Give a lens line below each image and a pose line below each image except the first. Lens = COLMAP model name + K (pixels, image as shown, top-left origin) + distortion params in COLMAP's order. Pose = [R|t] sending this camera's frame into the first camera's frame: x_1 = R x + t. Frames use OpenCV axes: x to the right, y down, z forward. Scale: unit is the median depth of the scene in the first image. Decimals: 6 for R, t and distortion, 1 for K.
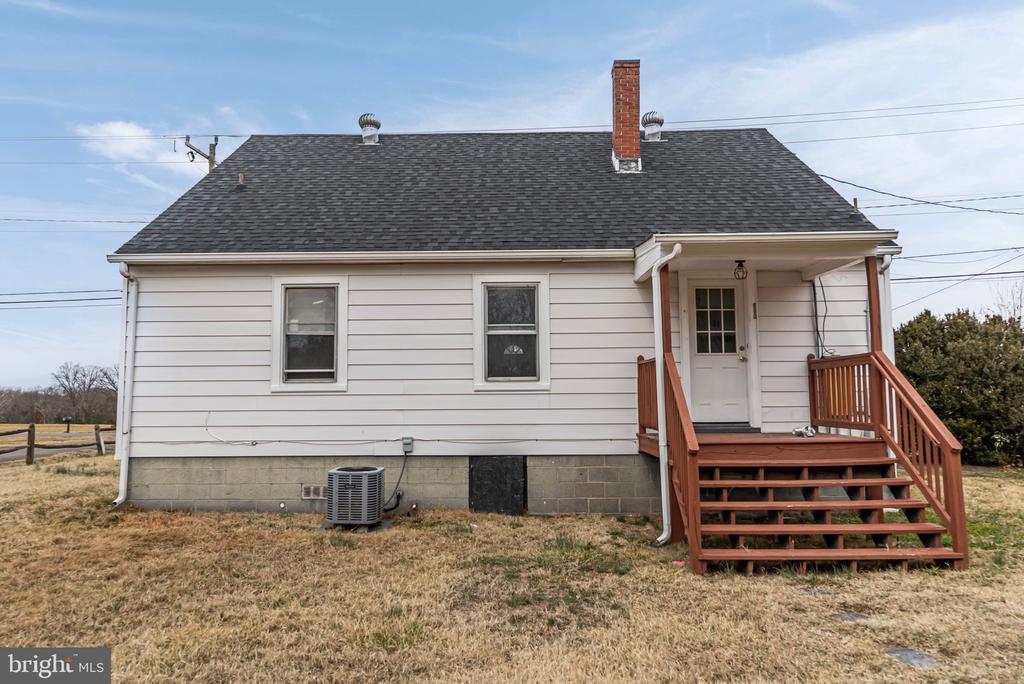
lens RADIAL K [[720.9, 0, 512.0], [0, 720.9, 342.0], [0, 0, 1]] dist [-0.003245, -0.001147]
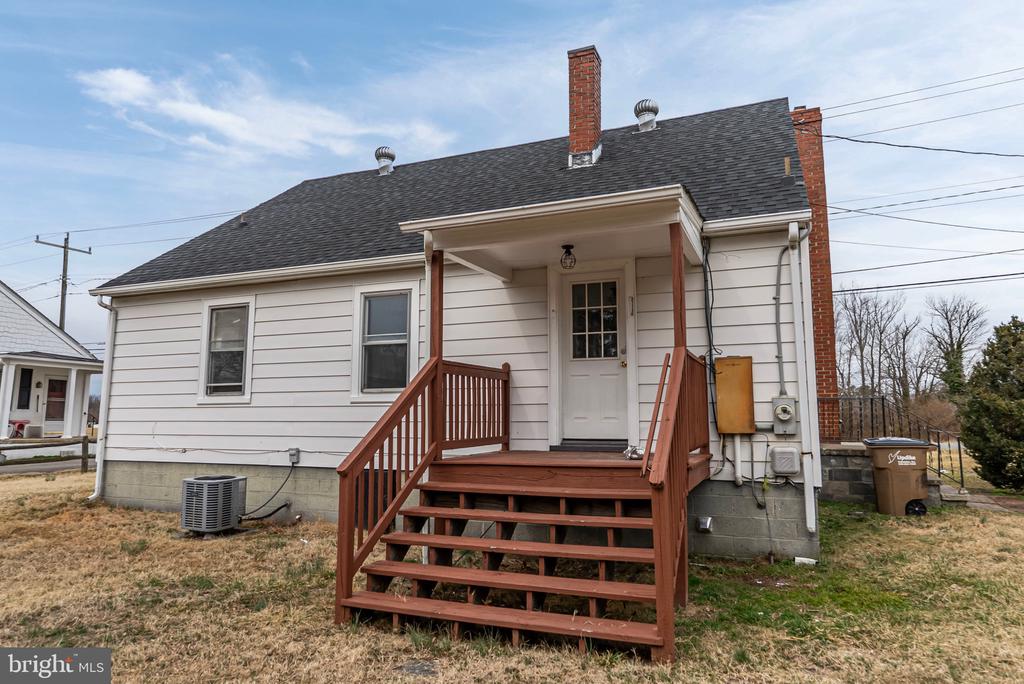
lens RADIAL K [[652.1, 0, 512.0], [0, 652.1, 342.0], [0, 0, 1]] dist [0.002559, 0.000419]
pose [[0.930452, -0.036152, -0.364625, 0.479867], [0.024686, 0.999045, -0.036059, 0.022244], [0.365580, 0.024551, 0.930456, 0.245631]]
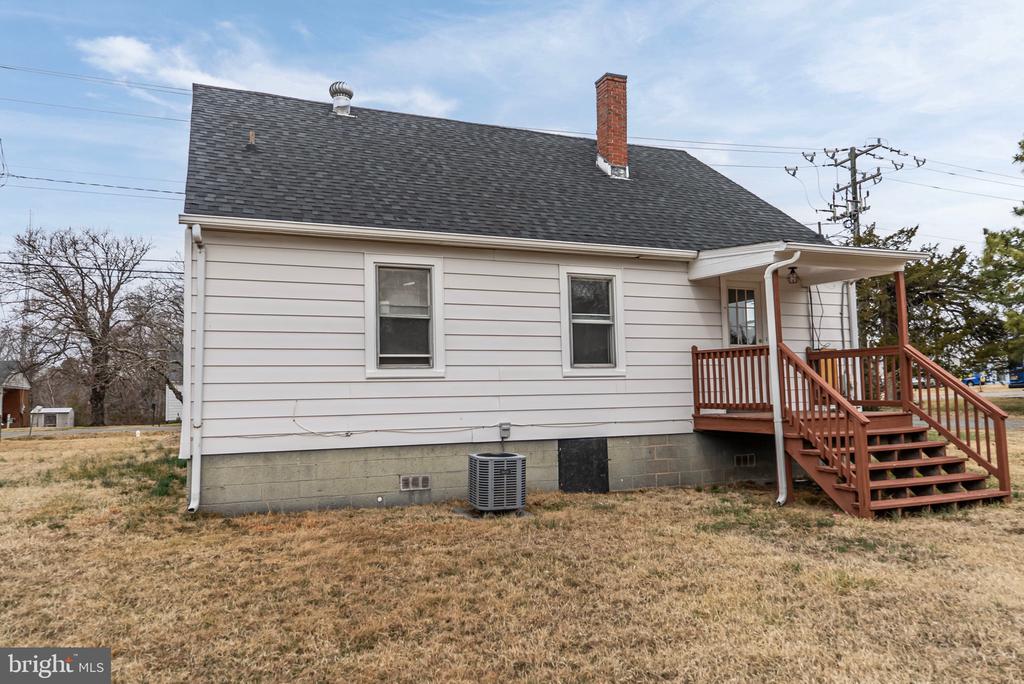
lens RADIAL K [[720.9, 0, 512.0], [0, 720.9, 342.0], [0, 0, 1]] dist [-0.003245, -0.001147]
pose [[0.916864, 0.019098, 0.398743, -0.532378], [-0.023051, 0.999721, 0.005120, 0.013899], [-0.398534, -0.013886, 0.917049, 0.075996]]
